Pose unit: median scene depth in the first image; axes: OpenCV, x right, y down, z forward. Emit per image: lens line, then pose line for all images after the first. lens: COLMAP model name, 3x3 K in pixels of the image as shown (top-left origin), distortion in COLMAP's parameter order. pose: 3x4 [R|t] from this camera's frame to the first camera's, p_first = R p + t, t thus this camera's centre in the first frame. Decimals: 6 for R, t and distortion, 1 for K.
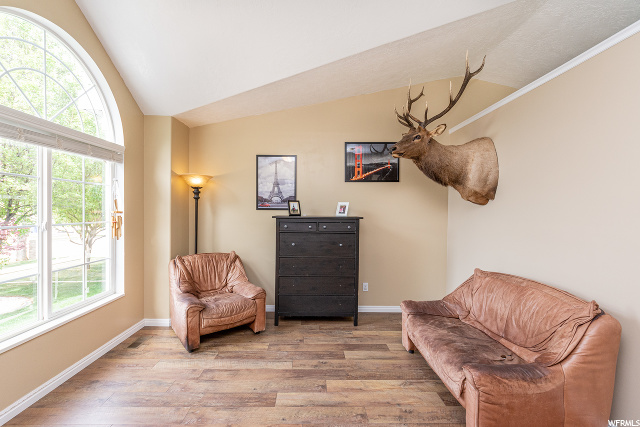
lens RADIAL K [[285.1, 0, 318.0], [0, 285.1, 219.2], [0, 0, 1]] dist [-0.000286, -0.000196]
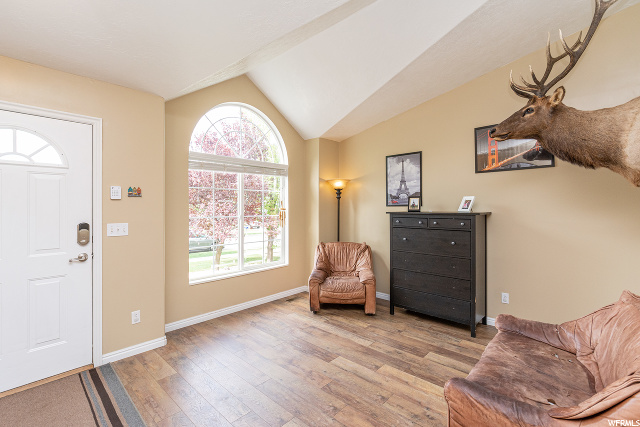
lens RADIAL K [[288.5, 0, 320.5], [0, 288.5, 211.3], [0, 0, 1]] dist [-0.001298, -0.000502]
pose [[0.722922, -0.002558, -0.690924, 0.421631], [-0.011591, 0.999808, -0.015830, 0.007711], [0.690832, 0.019453, 0.722754, 0.027836]]
